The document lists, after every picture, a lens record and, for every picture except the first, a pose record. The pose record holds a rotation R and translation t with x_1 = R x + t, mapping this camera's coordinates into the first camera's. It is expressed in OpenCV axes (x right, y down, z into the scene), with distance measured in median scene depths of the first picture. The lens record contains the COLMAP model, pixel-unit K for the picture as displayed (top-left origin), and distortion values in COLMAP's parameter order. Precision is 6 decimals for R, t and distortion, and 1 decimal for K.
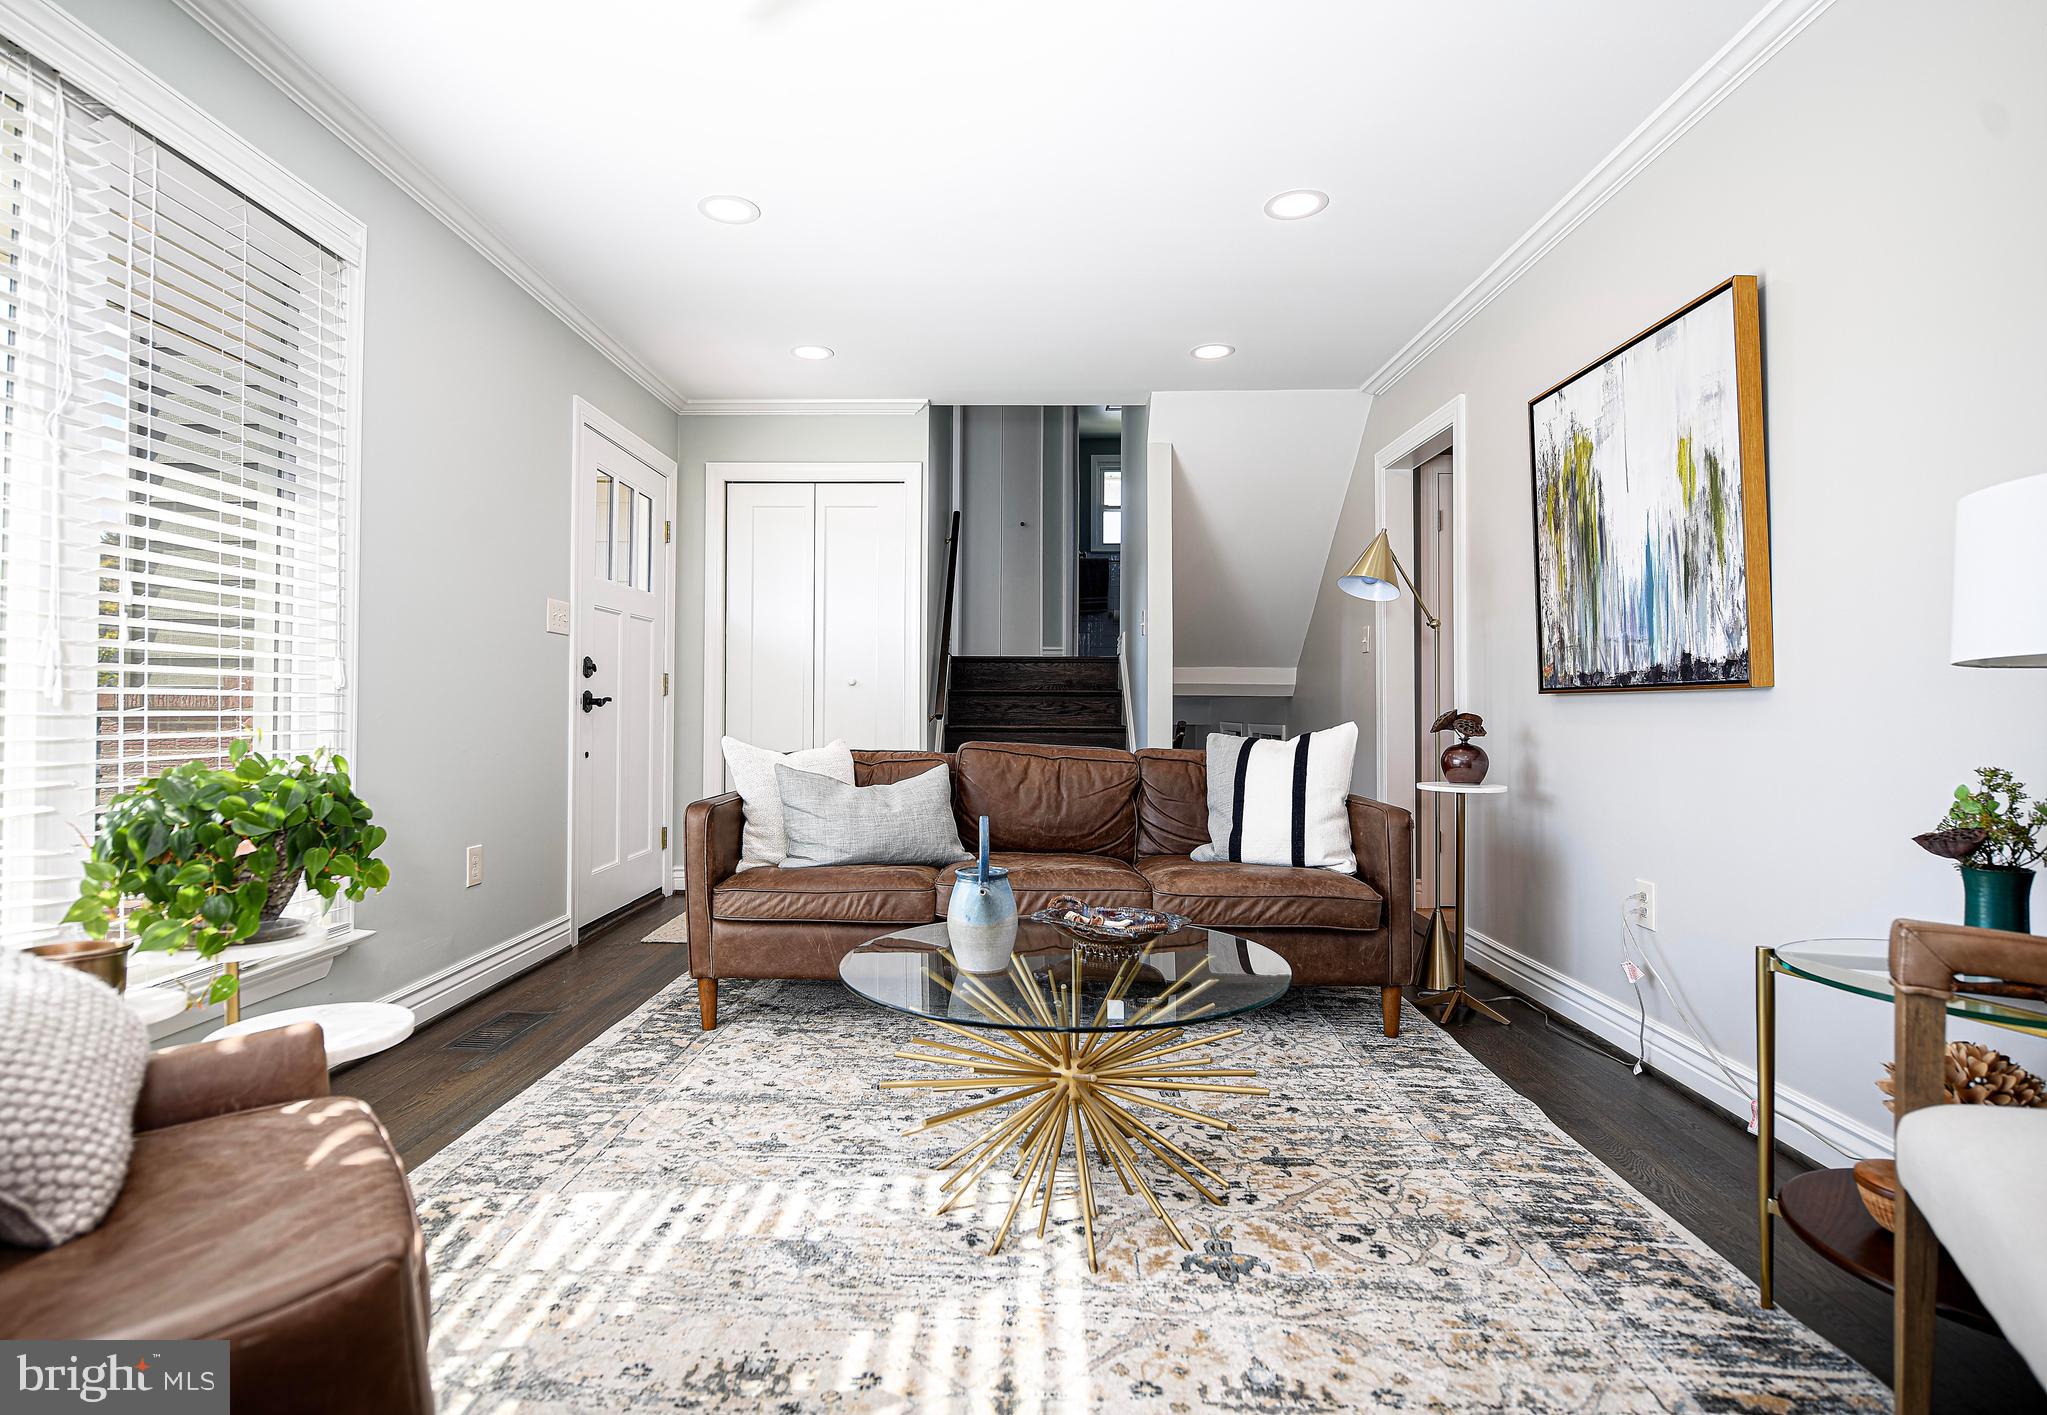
lens RADIAL K [[1011.3, 0, 1014.6], [0, 1011.3, 703.8], [0, 0, 1]] dist [0.001263, -0.000270]
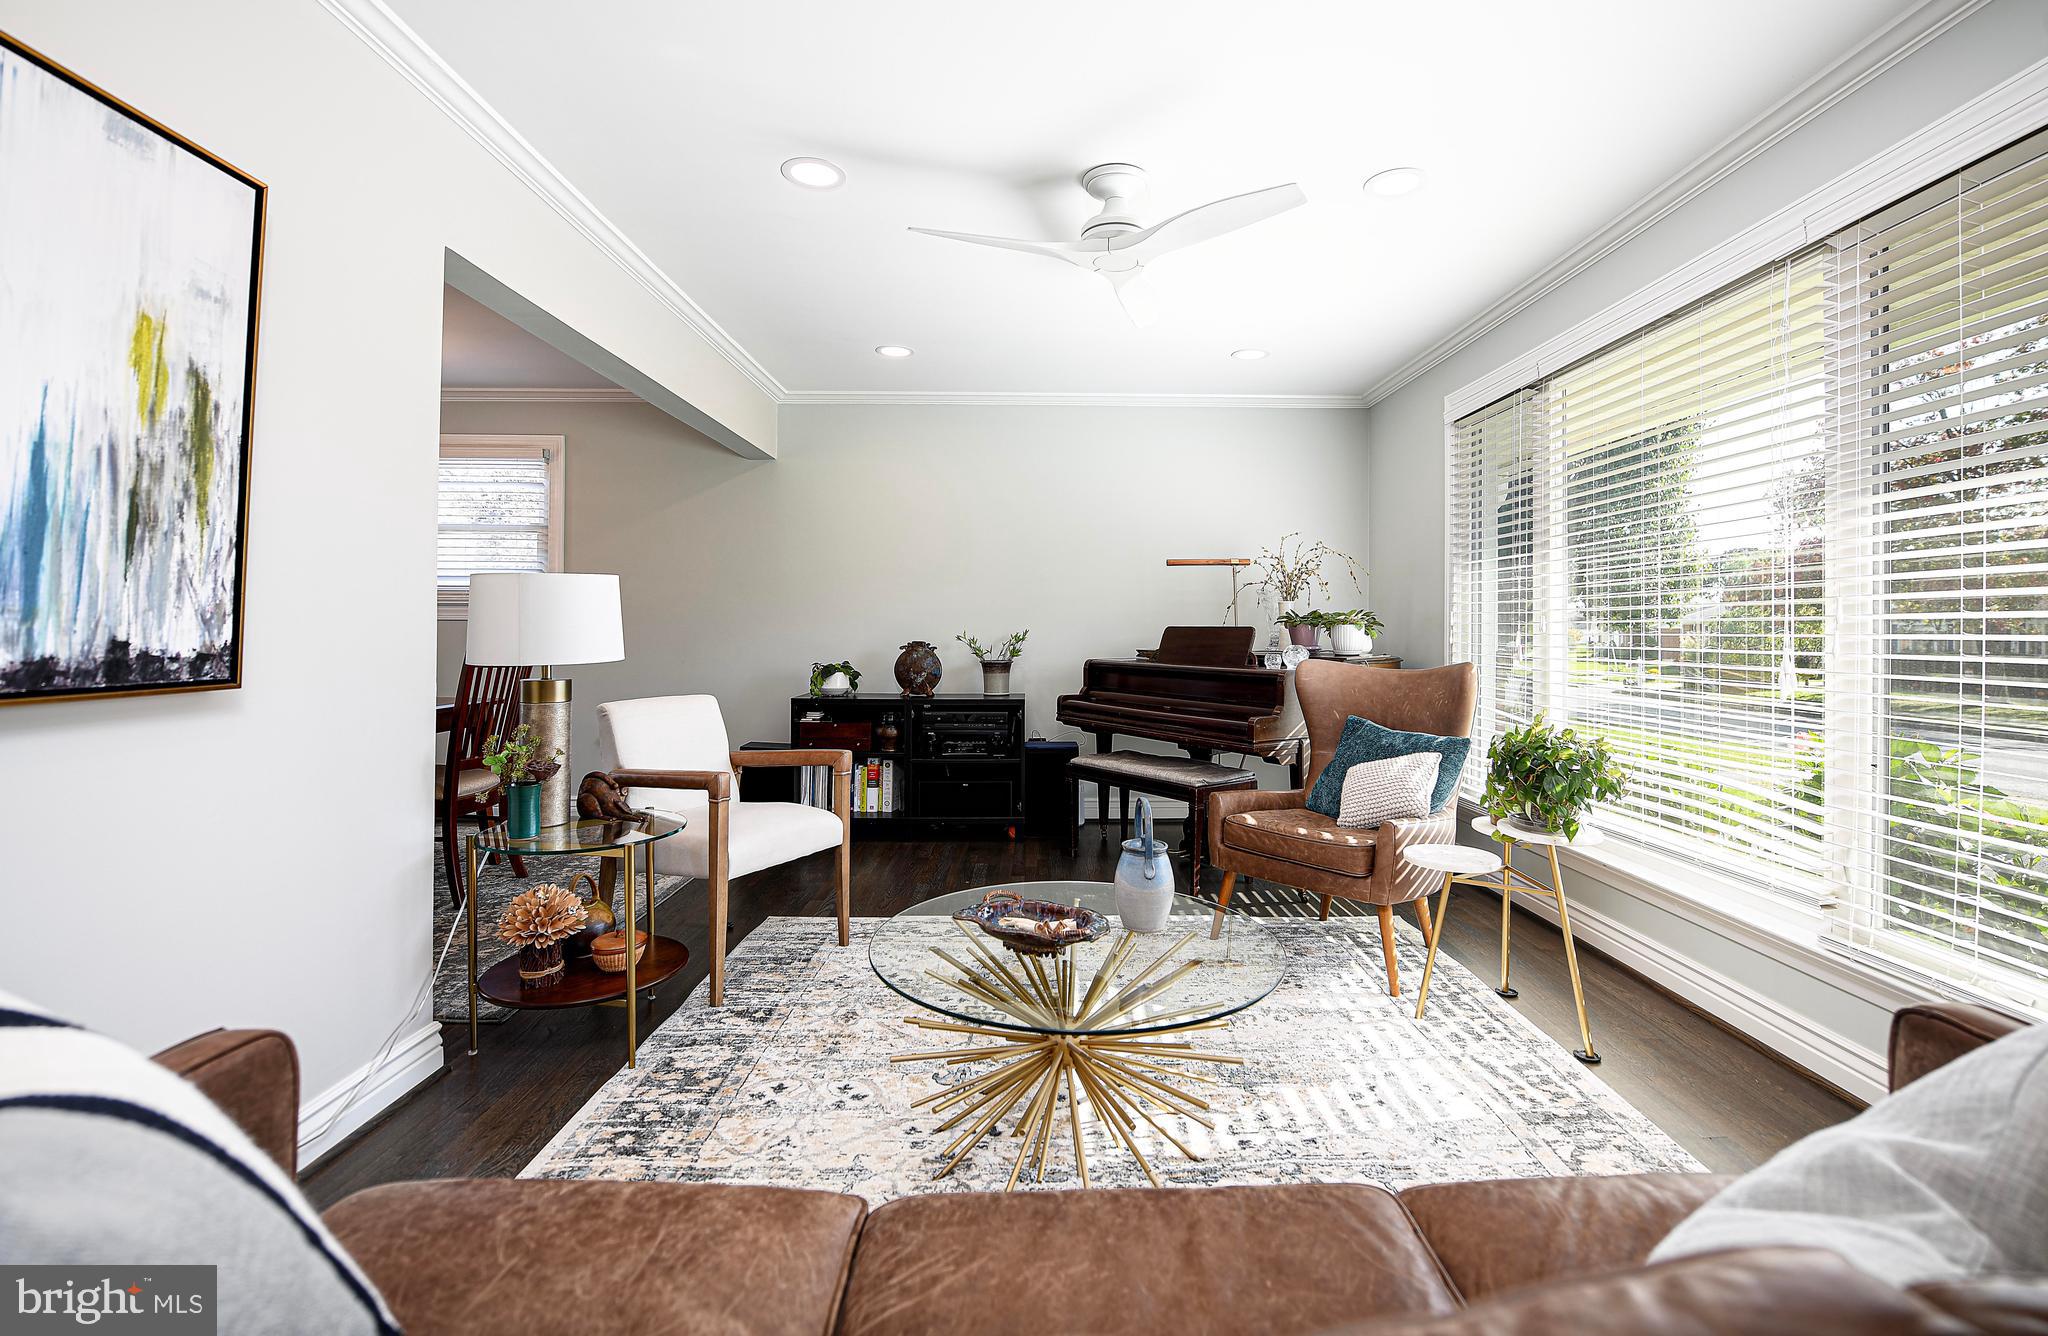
lens RADIAL K [[898.6, 0, 1041.8], [0, 898.6, 624.2], [0, 0, 1]] dist [-0.012980, -0.001128]
pose [[-0.999566, -0.007930, -0.028381, 0.090571], [-0.007562, 0.999886, -0.013063, -0.056578], [0.028481, -0.012843, -0.999512, 1.548267]]
